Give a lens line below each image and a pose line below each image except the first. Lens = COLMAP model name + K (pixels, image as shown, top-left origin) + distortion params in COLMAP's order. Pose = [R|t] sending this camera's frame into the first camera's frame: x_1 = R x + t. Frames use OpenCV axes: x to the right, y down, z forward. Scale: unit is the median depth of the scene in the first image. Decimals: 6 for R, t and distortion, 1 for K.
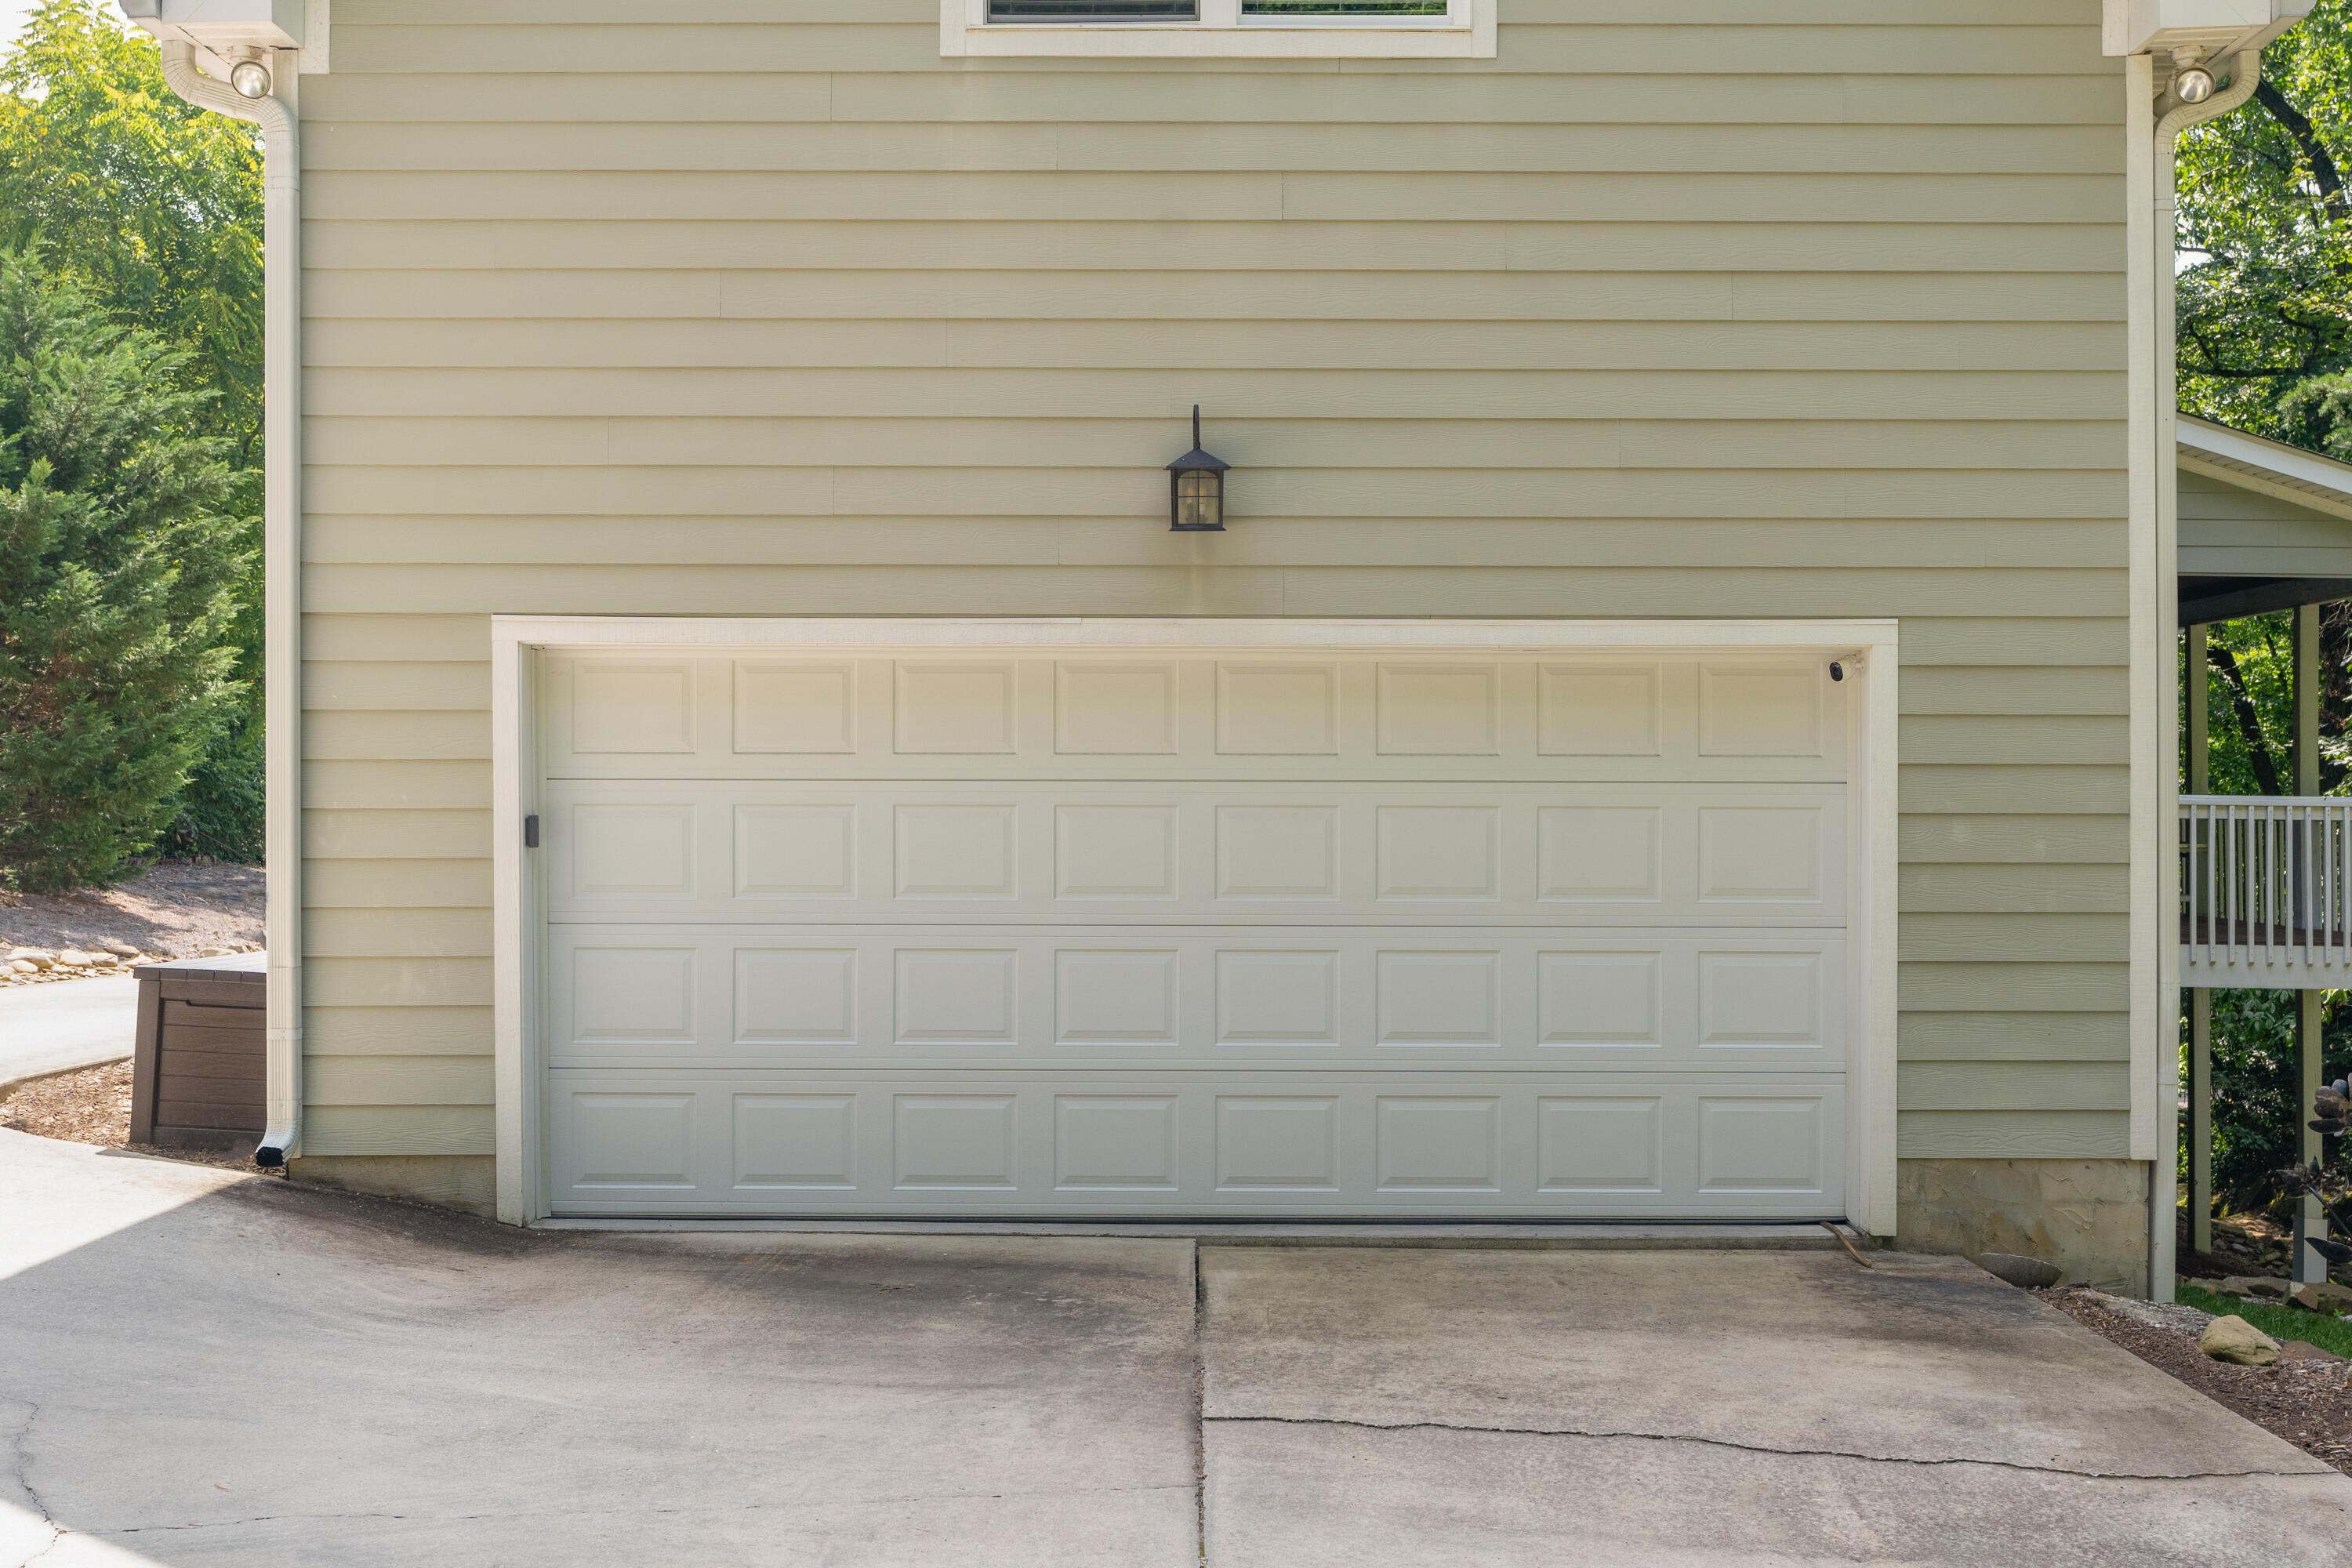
lens RADIAL K [[2431.0, 0, 1254.6], [0, 2431.0, 791.9], [0, 0, 1]] dist [0.012981, -0.005895]
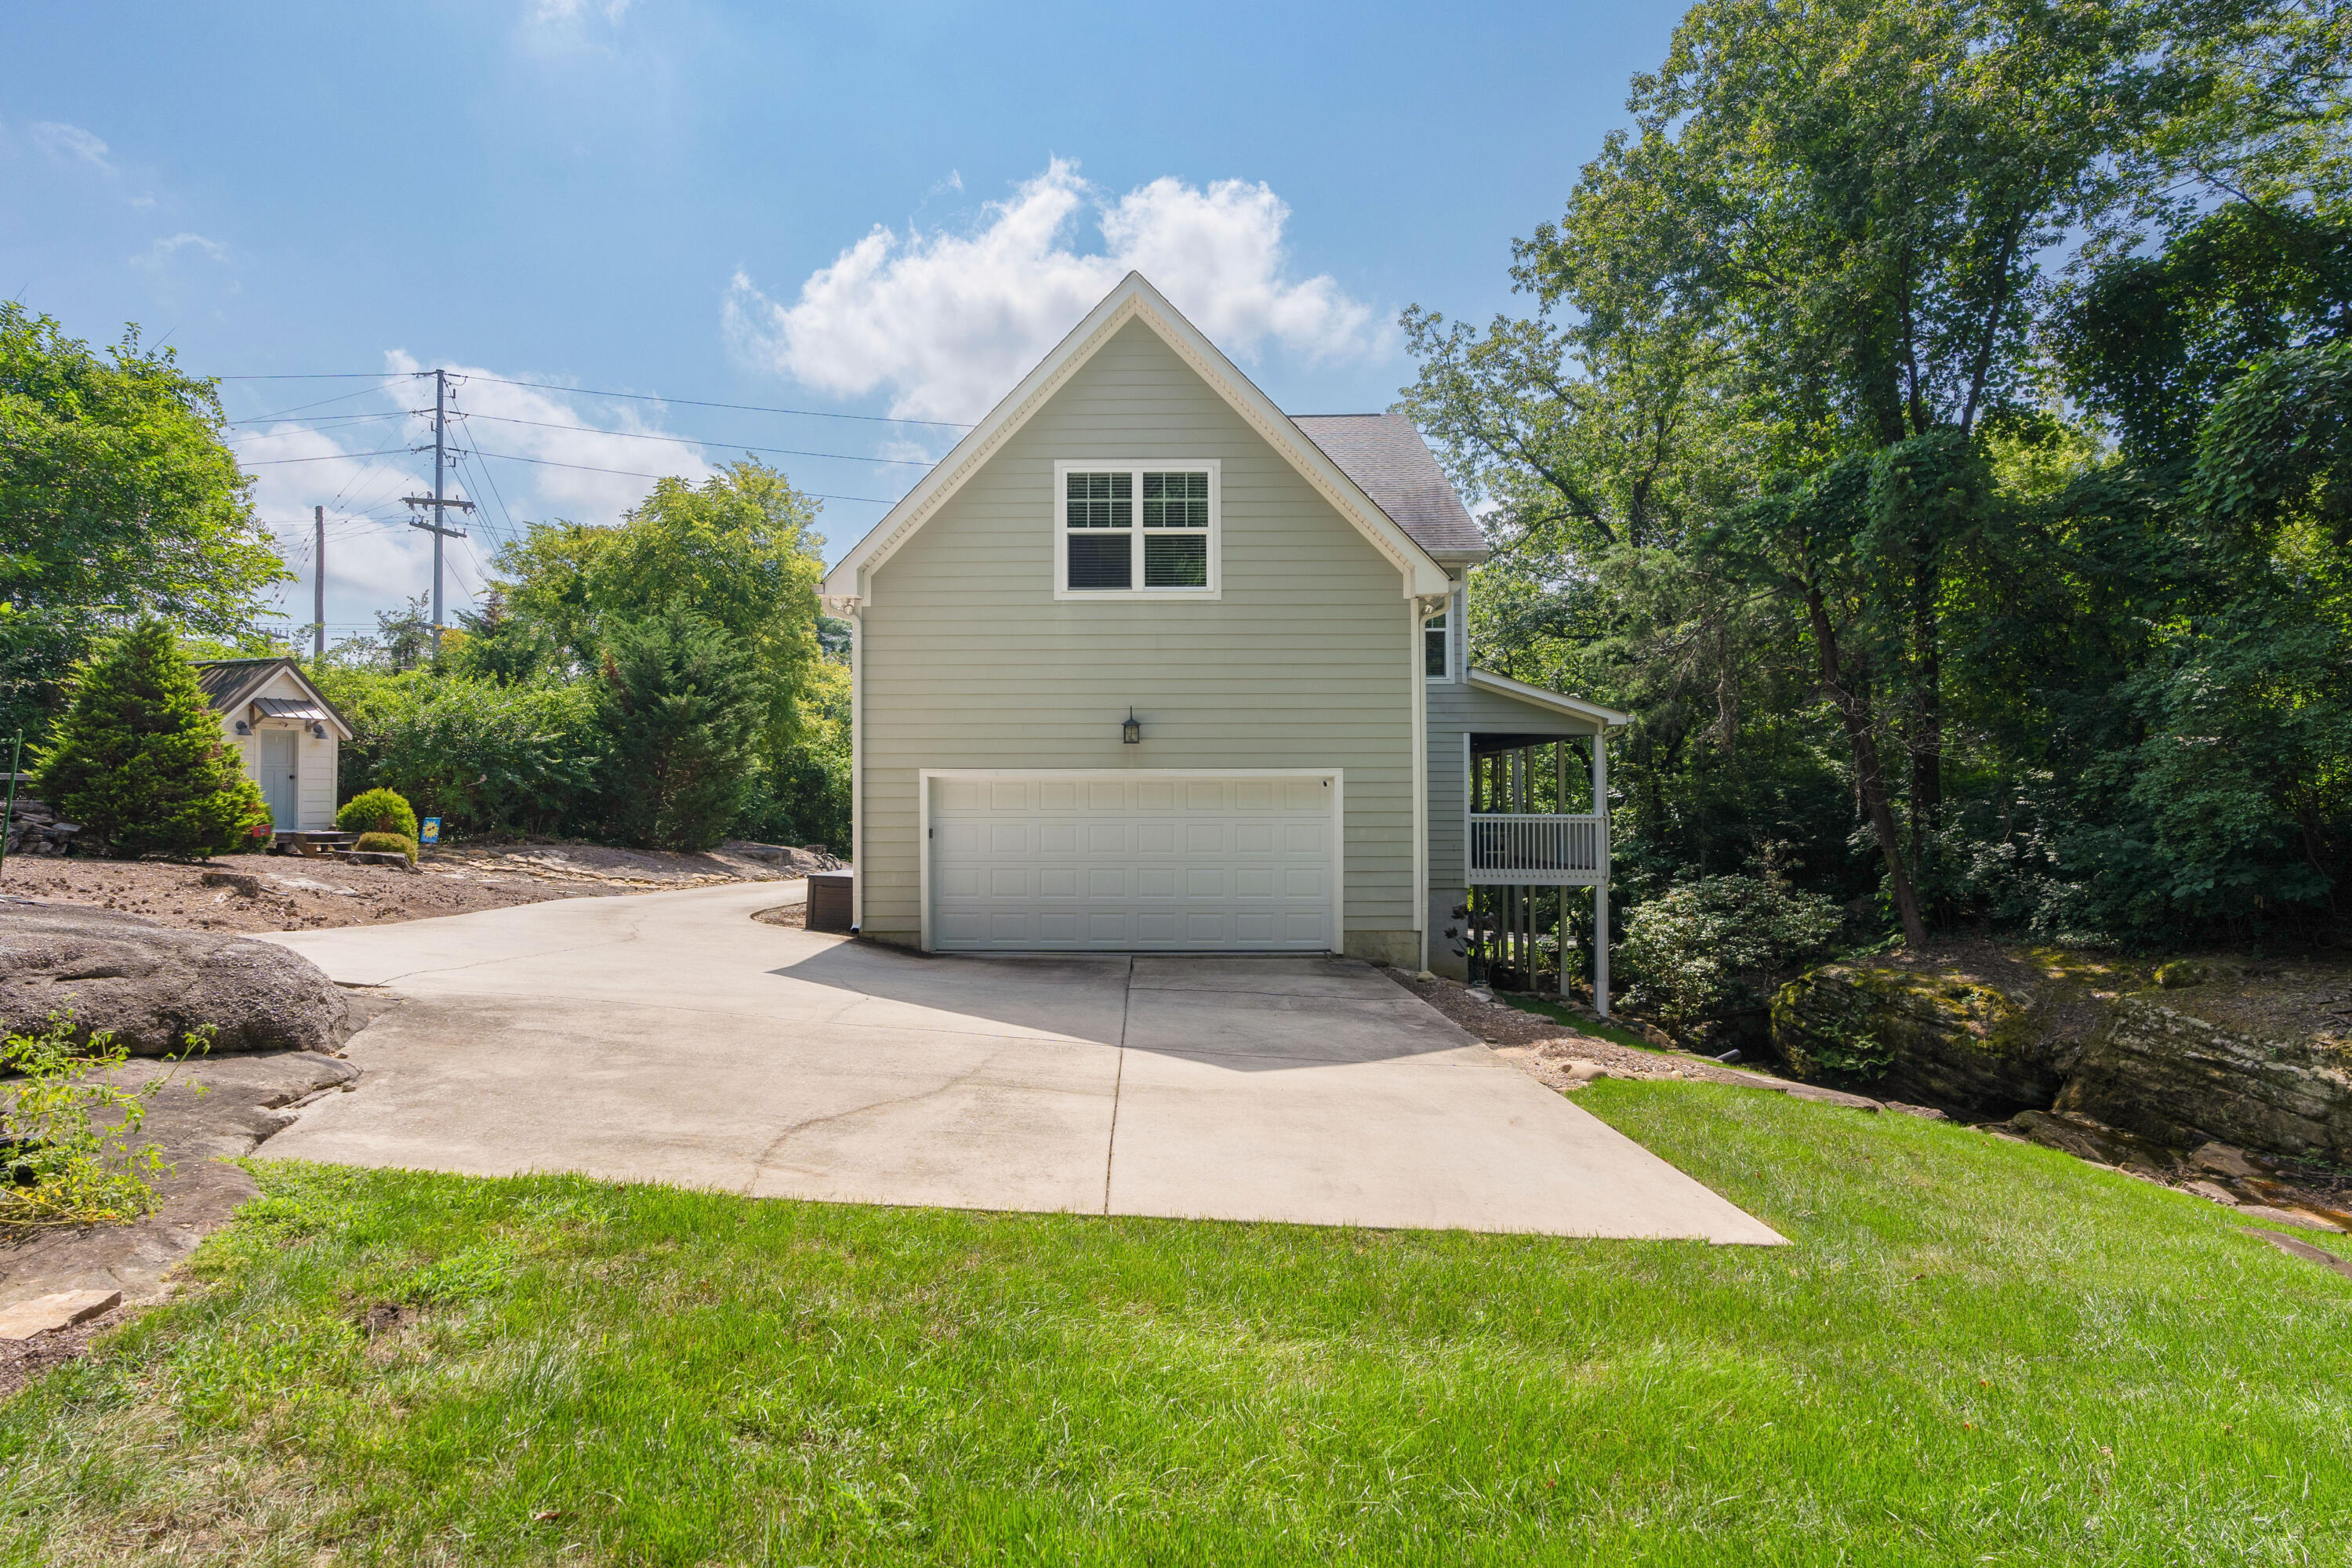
lens RADIAL K [[1177.9, 0, 1176.0], [0, 1177.9, 784.0], [0, 0, 1]] dist [-0.001330, 0.000316]
pose [[0.999988, -0.004179, -0.002472, 0.040513], [0.004142, 0.999883, -0.014748, -0.026426], [0.002534, 0.014737, 0.999888, -0.605634]]
